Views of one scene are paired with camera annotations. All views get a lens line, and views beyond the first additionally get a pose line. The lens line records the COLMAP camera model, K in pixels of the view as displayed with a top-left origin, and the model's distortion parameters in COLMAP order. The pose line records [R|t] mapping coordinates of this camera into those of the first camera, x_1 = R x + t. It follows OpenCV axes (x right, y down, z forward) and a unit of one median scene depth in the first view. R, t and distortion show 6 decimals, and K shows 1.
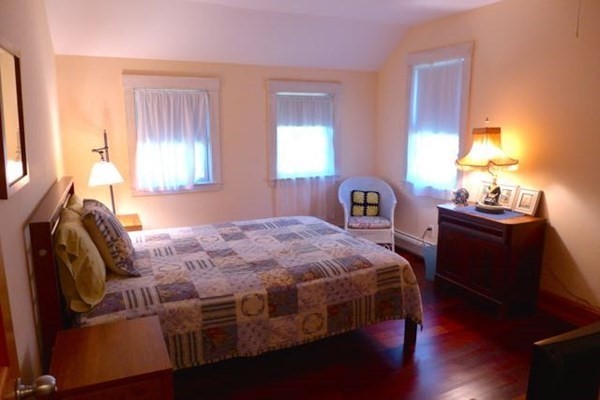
lens RADIAL K [[416.6, 0, 296.8], [0, 416.6, 198.0], [0, 0, 1]] dist [-0.045045, 0.002799]
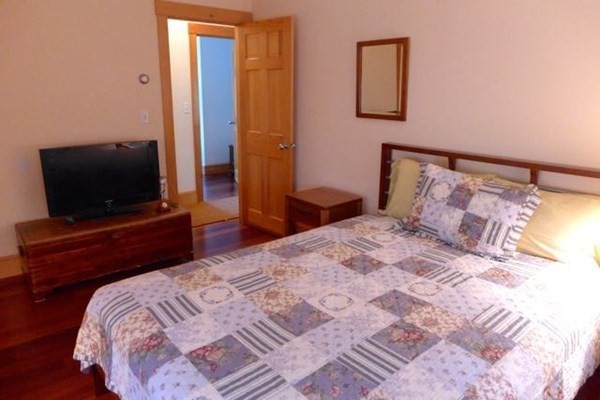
lens RADIAL K [[416.6, 0, 296.8], [0, 416.6, 198.0], [0, 0, 1]] dist [-0.045045, 0.002799]
pose [[-0.965149, 0.062060, -0.254237, 0.102223], [-0.053051, 0.904910, 0.422284, -0.251510], [0.256269, 0.421054, -0.870080, 1.420732]]
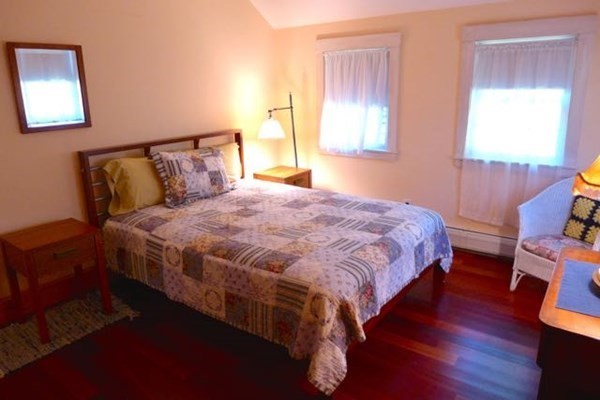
lens RADIAL K [[416.6, 0, 296.8], [0, 416.6, 198.0], [0, 0, 1]] dist [-0.045045, 0.002799]
pose [[0.471672, 0.220631, -0.853725, 0.703799], [-0.138638, 0.974705, 0.175301, -0.096936], [0.870807, 0.035674, 0.490329, 0.540562]]
